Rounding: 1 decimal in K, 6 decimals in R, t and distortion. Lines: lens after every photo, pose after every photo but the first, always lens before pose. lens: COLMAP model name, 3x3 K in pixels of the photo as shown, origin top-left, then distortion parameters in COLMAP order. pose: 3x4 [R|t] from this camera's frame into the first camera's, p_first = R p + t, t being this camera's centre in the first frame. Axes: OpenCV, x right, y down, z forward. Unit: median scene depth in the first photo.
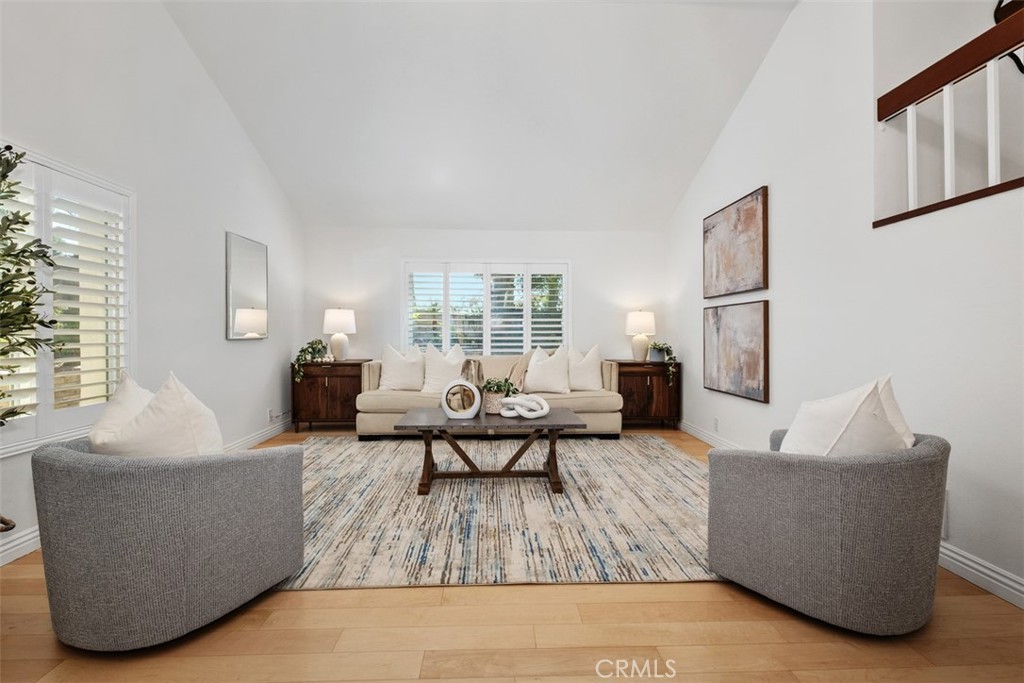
lens RADIAL K [[441.1, 0, 511.7], [0, 441.1, 336.4], [0, 0, 1]] dist [-0.001741, -0.004423]
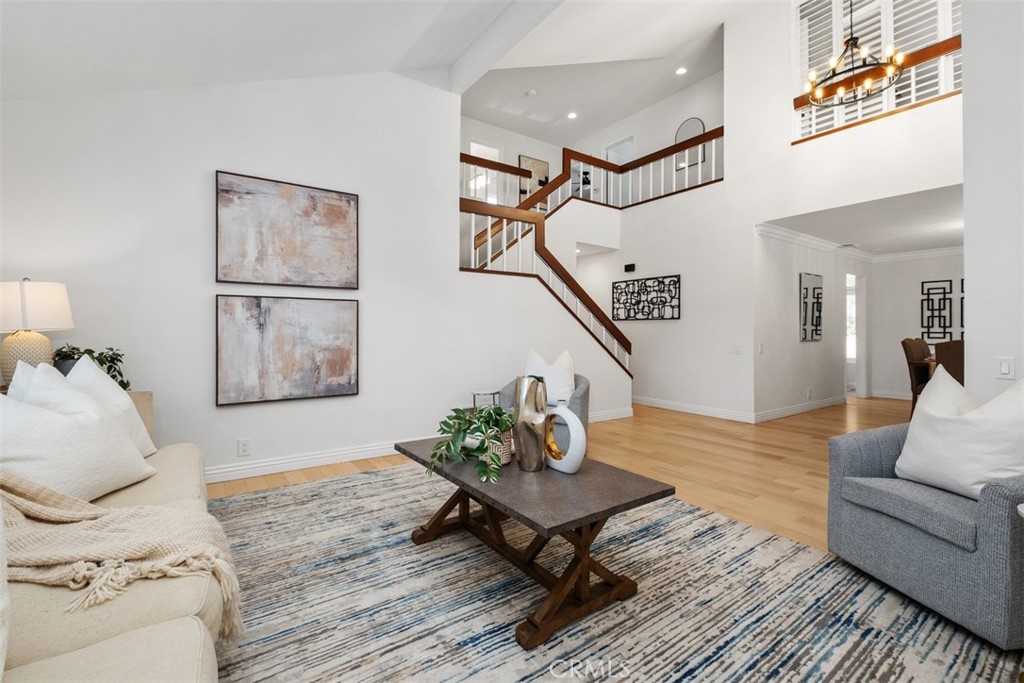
lens RADIAL K [[441.1, 0, 511.7], [0, 441.1, 324.4], [0, 0, 1]] dist [-0.001741, -0.004423]
pose [[-0.538708, 0.006299, 0.842469, -0.513700], [-0.000422, 0.999970, -0.007746, -0.012971], [-0.842492, -0.004529, -0.538689, 1.187227]]
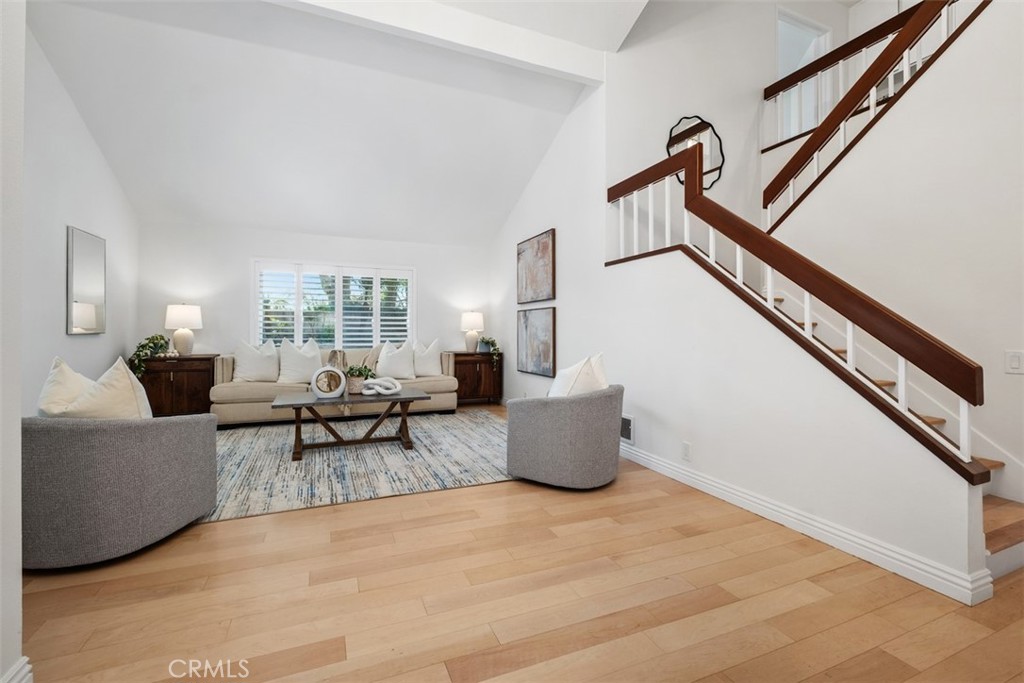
lens RADIAL K [[441.1, 0, 518.3], [0, 441.1, 331.3], [0, 0, 1]] dist [-0.001741, -0.004423]
pose [[0.929537, 0.001933, 0.368723, -0.064272], [-0.000391, 0.999991, -0.004256, 0.003601], [-0.368728, 0.003811, 0.929529, -0.289631]]
